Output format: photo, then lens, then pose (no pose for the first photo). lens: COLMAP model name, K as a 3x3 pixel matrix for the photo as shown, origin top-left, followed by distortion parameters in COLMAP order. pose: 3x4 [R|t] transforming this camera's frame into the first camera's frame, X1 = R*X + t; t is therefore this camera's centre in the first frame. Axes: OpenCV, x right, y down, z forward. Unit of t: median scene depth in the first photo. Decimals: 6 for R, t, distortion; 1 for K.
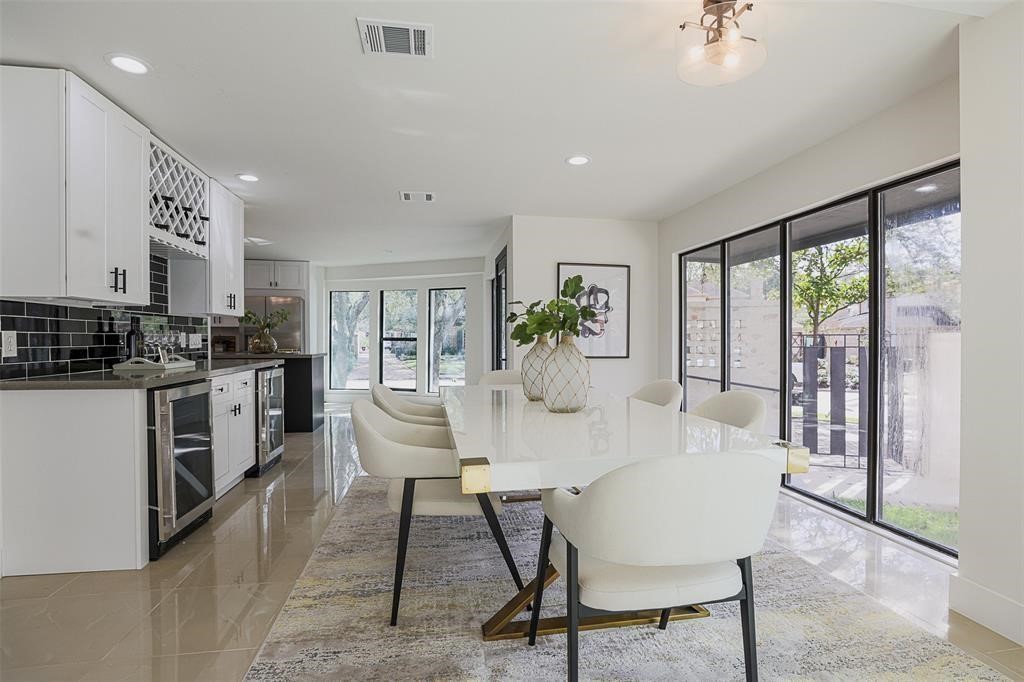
lens RADIAL K [[499.8, 0, 511.0], [0, 499.8, 350.7], [0, 0, 1]] dist [-0.028780, 0.000934]
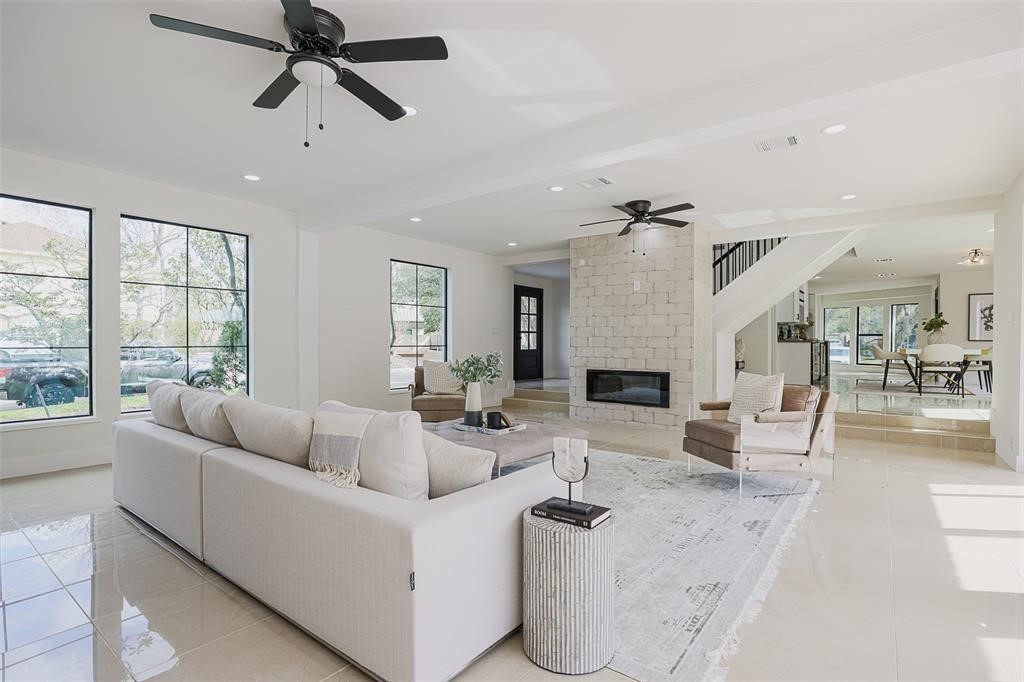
lens RADIAL K [[499.8, 0, 511.0], [0, 499.8, 350.7], [0, 0, 1]] dist [-0.028780, 0.000934]
pose [[0.684044, 0.009863, -0.729374, 0.171524], [-0.016316, 0.999865, -0.001782, 0.055978], [0.729258, 0.013120, 0.684113, -1.097183]]
